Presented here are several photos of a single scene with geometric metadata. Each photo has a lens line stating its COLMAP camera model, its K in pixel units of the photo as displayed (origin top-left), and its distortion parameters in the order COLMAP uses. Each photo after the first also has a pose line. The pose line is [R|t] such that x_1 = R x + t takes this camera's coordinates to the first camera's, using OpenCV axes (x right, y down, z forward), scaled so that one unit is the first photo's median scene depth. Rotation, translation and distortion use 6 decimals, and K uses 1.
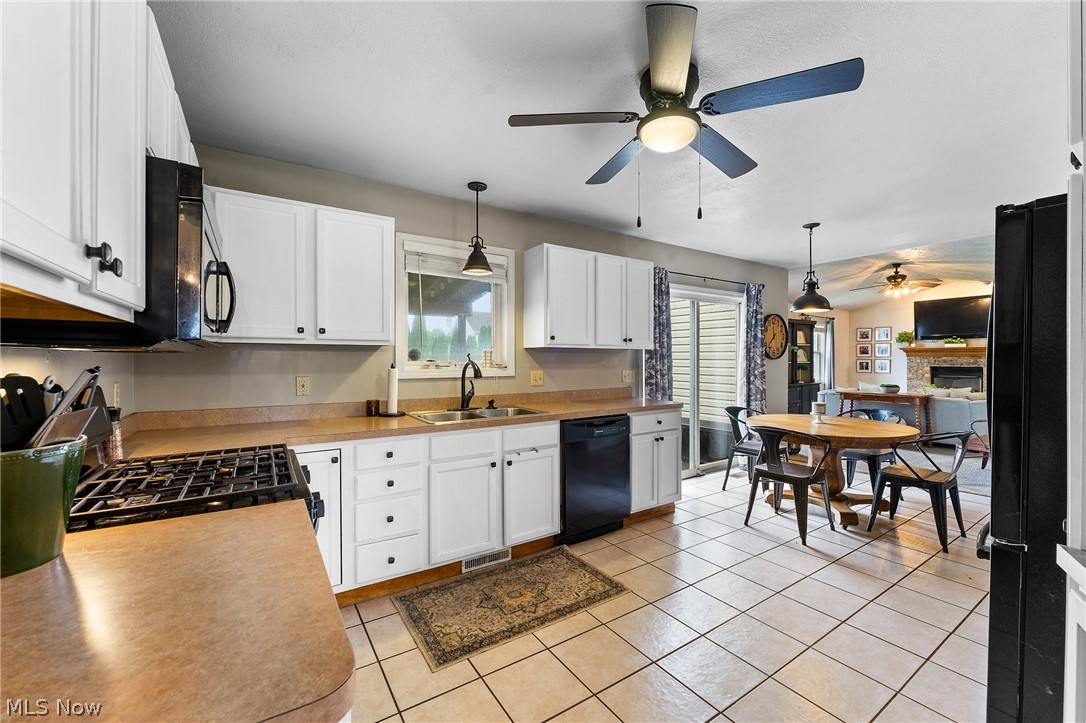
lens RADIAL K [[436.4, 0, 542.0], [0, 436.4, 362.1], [0, 0, 1]] dist [-0.009945, 0.001534]
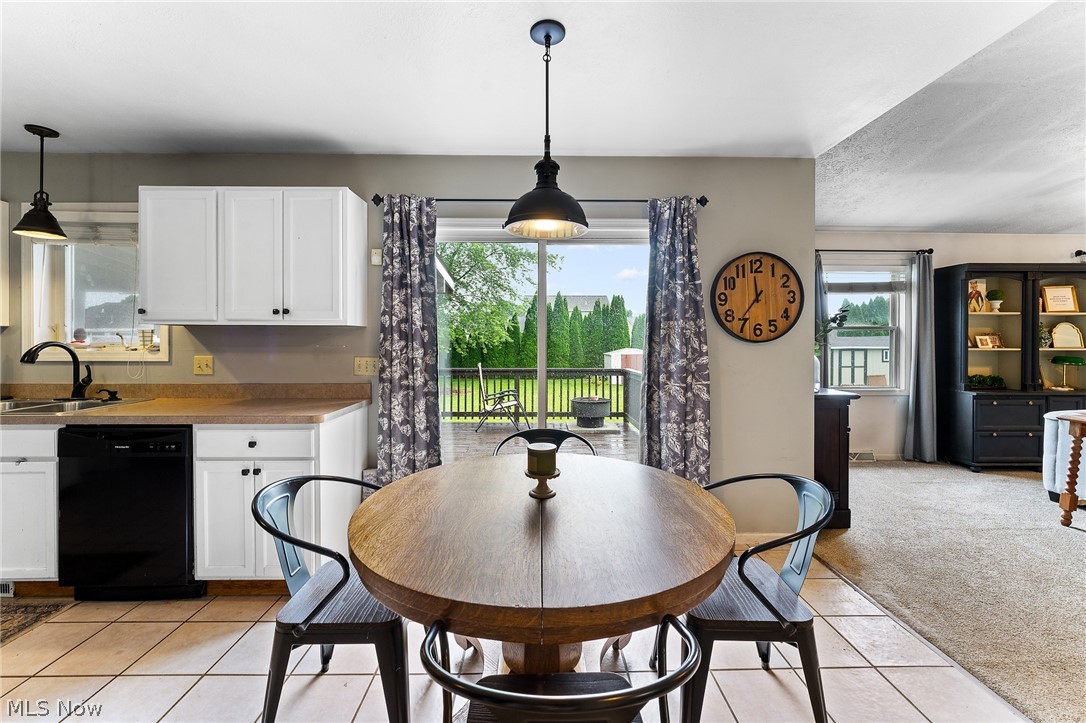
lens RADIAL K [[436.4, 0, 537.2], [0, 436.4, 342.3], [0, 0, 1]] dist [-0.009945, 0.001534]
pose [[0.845875, 0.004939, -0.533358, 0.777885], [-0.006892, 0.999975, -0.001669, -0.005215], [0.533336, 0.005088, 0.845888, 0.582238]]
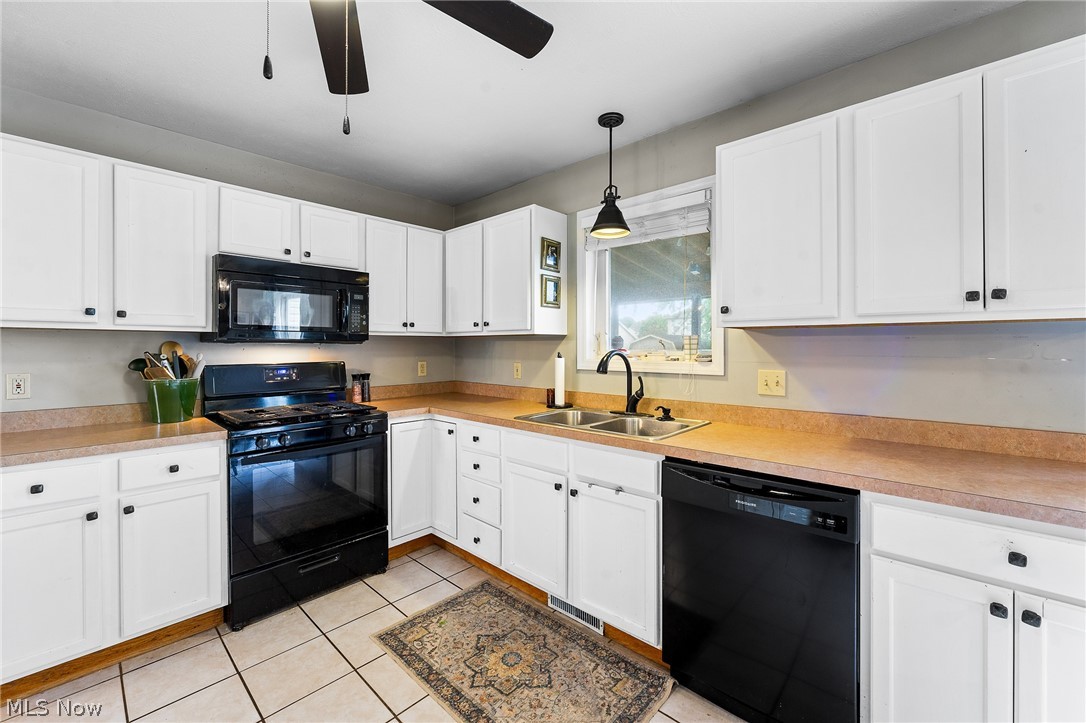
lens RADIAL K [[436.4, 0, 546.3], [0, 436.4, 347.2], [0, 0, 1]] dist [-0.009945, 0.001534]
pose [[0.246903, 0.001404, -0.969039, 0.399900], [-0.006803, 0.999977, -0.000285, -0.005341], [0.969016, 0.006663, 0.246907, 0.507755]]
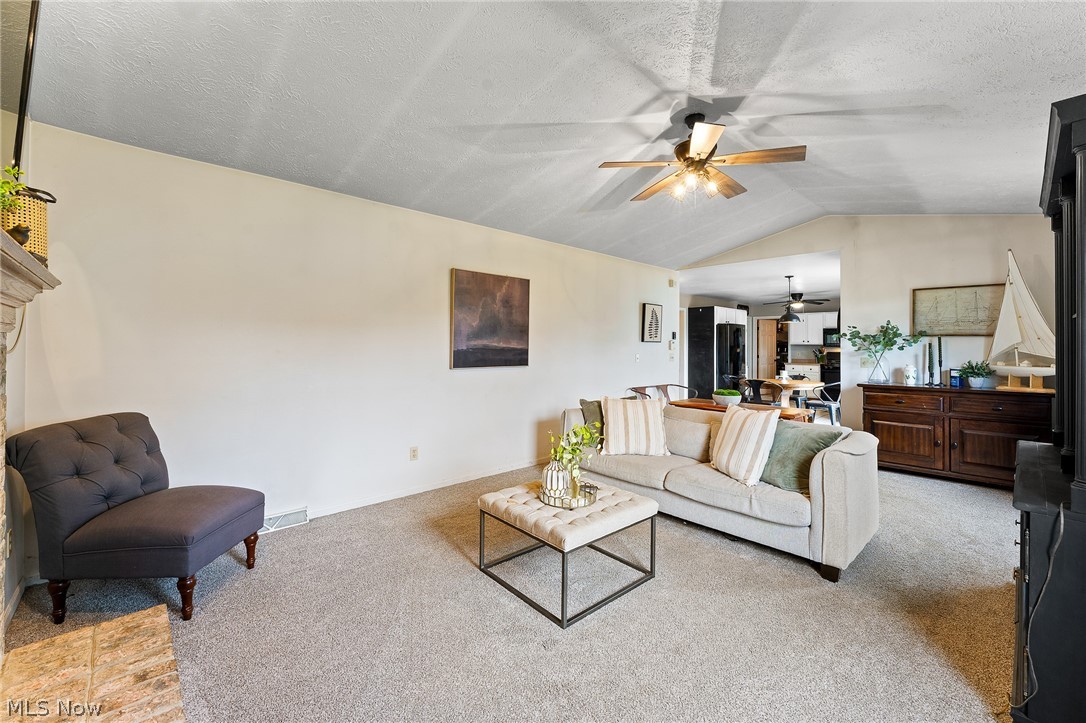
lens RADIAL K [[436.4, 0, 539.5], [0, 436.4, 350.7], [0, 0, 1]] dist [-0.009945, 0.001534]
pose [[-0.987373, -0.003308, -0.158376, 1.800774], [-0.003904, 0.999986, 0.003453, 0.012316], [0.158362, 0.004027, -0.987373, 2.458093]]
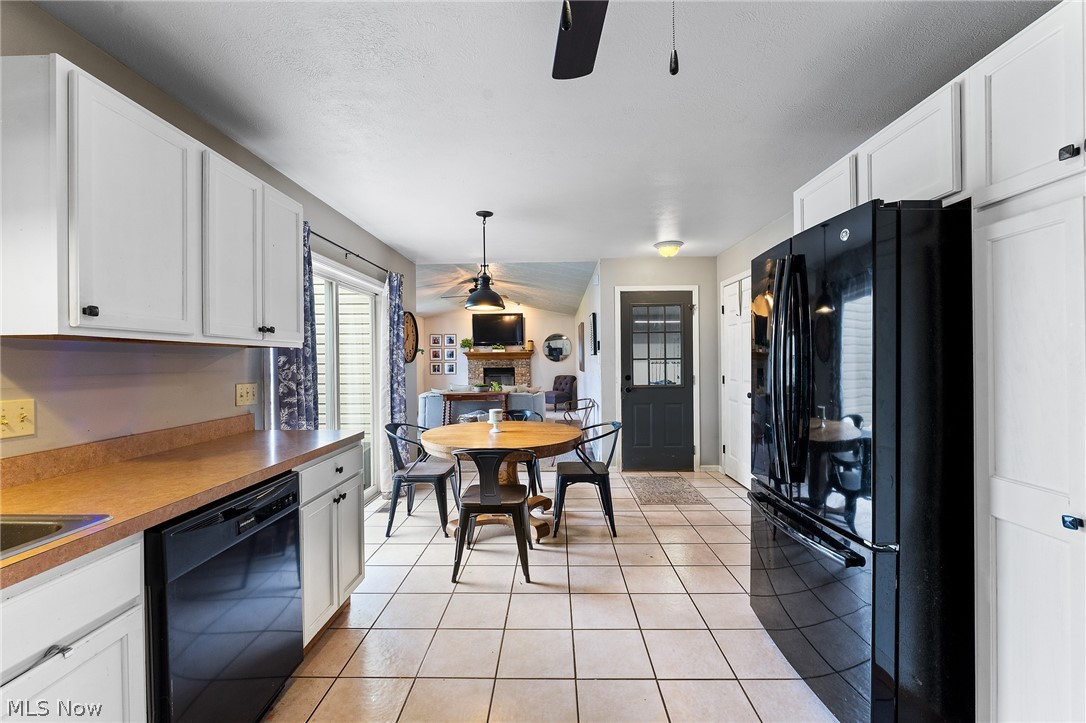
lens RADIAL K [[436.4, 0, 548.6], [0, 436.4, 360.3], [0, 0, 1]] dist [-0.009945, 0.001534]
pose [[0.558796, -0.004241, 0.829294, -0.052599], [0.015652, 0.999863, -0.005433, -0.003127], [-0.829157, 0.016016, 0.558786, 0.358315]]
